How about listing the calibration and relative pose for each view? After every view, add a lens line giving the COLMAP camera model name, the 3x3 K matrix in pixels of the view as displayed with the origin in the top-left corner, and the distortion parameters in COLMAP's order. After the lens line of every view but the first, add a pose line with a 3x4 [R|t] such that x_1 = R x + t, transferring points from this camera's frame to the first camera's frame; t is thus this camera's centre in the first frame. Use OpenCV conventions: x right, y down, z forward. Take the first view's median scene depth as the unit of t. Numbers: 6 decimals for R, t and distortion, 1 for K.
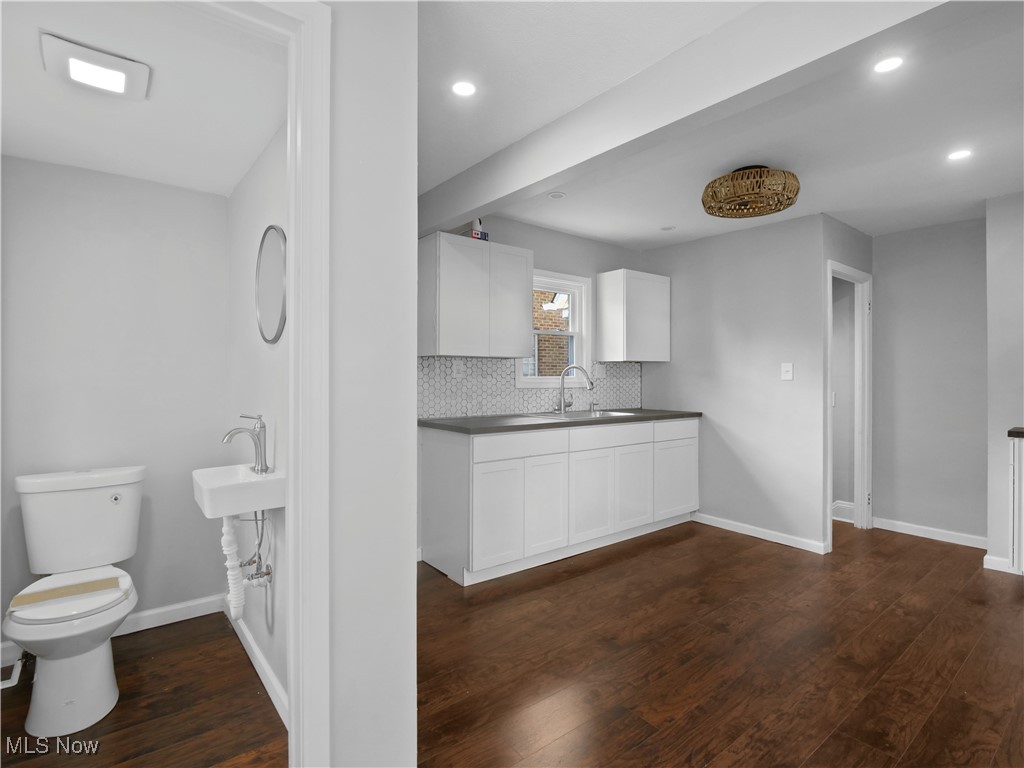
lens RADIAL K [[493.1, 0, 516.2], [0, 493.1, 385.0], [0, 0, 1]] dist [-0.017591, 0.001300]
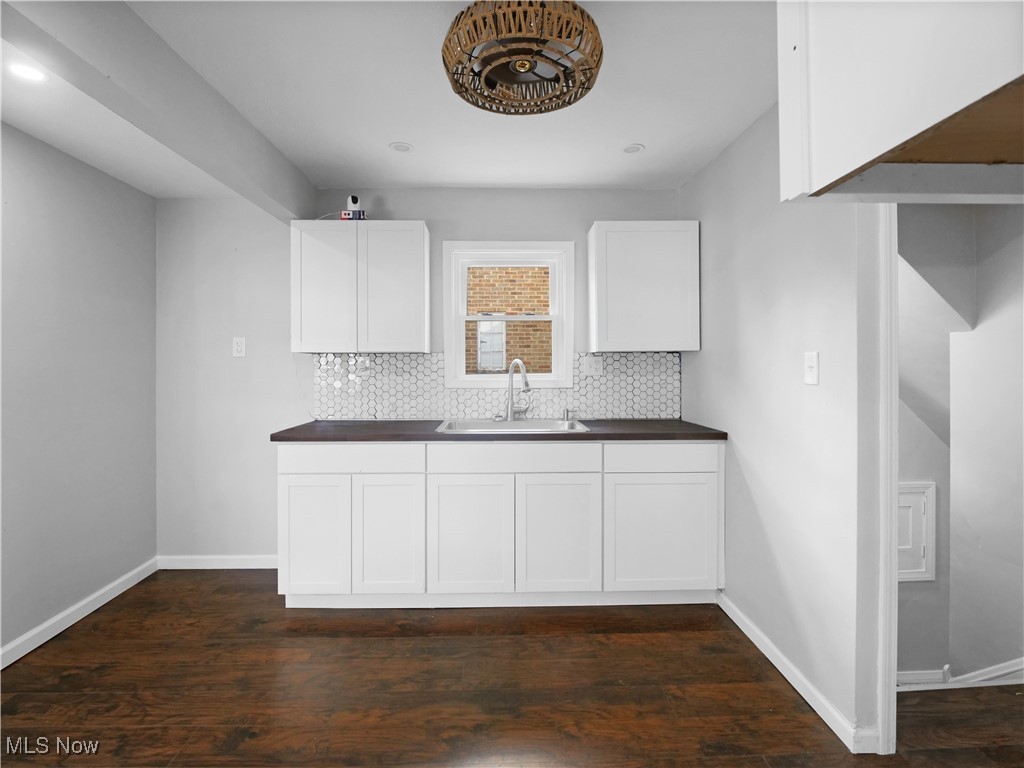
lens RADIAL K [[493.1, 0, 513.1], [0, 493.1, 373.7], [0, 0, 1]] dist [-0.017591, 0.001300]
pose [[0.812797, 0.004701, -0.582528, 0.603397], [-0.005034, 0.999987, 0.001047, -0.019908], [0.582525, 0.002082, 0.812810, 0.404517]]
